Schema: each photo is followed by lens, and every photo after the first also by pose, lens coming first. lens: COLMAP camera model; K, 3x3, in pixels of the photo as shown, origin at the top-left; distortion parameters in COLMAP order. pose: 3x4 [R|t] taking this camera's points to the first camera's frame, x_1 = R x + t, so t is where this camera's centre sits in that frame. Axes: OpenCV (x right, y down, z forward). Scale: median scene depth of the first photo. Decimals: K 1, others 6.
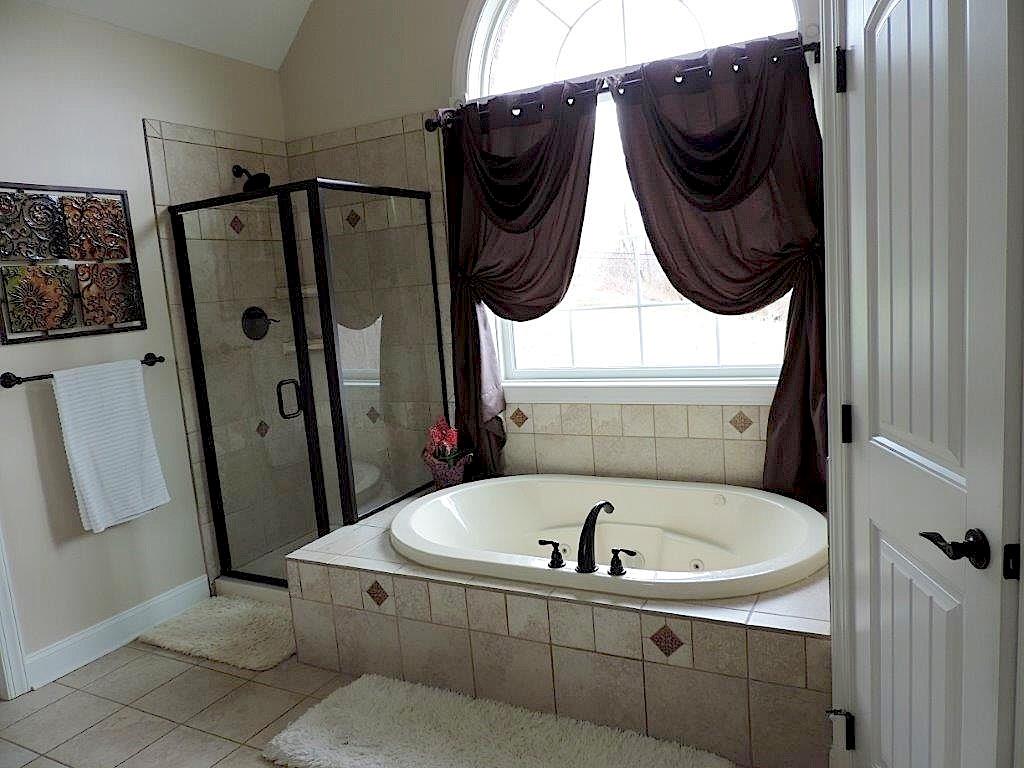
lens RADIAL K [[719.3, 0, 517.1], [0, 719.3, 384.1], [0, 0, 1]] dist [-0.025951, -0.007833]
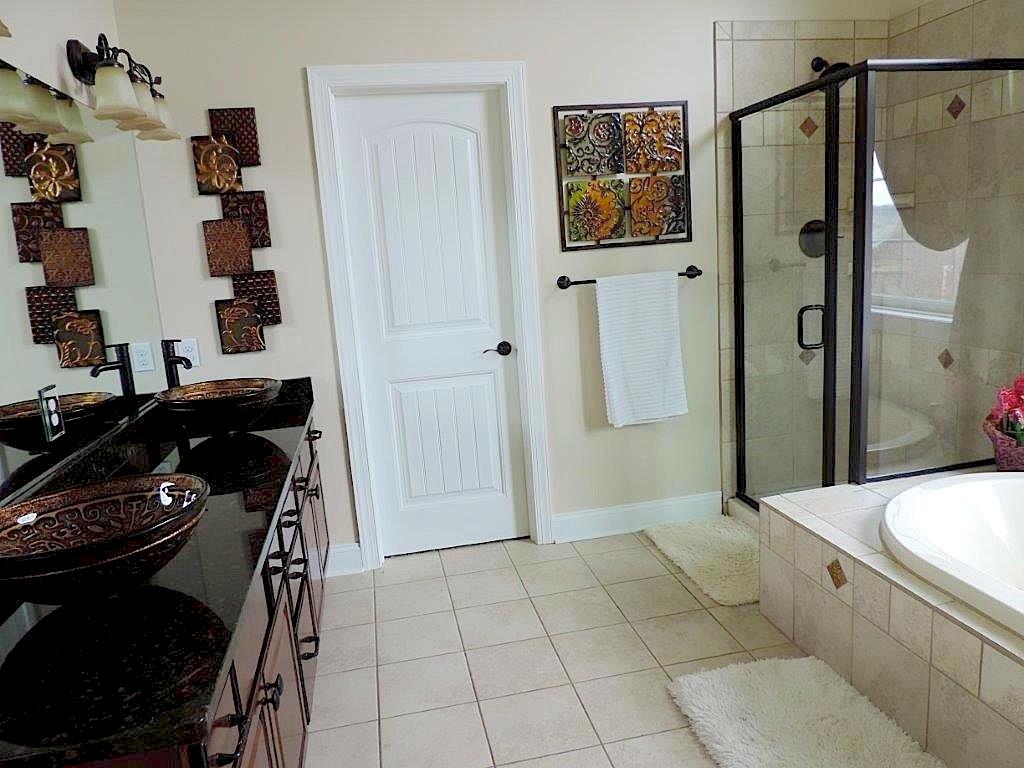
lens RADIAL K [[719.3, 0, 512.6], [0, 719.3, 384.1], [0, 0, 1]] dist [-0.025951, -0.007833]
pose [[0.631934, 0.177689, -0.754378, 0.126552], [-0.084370, 0.983350, 0.160946, -0.021366], [0.770416, -0.038060, 0.636405, 0.158204]]
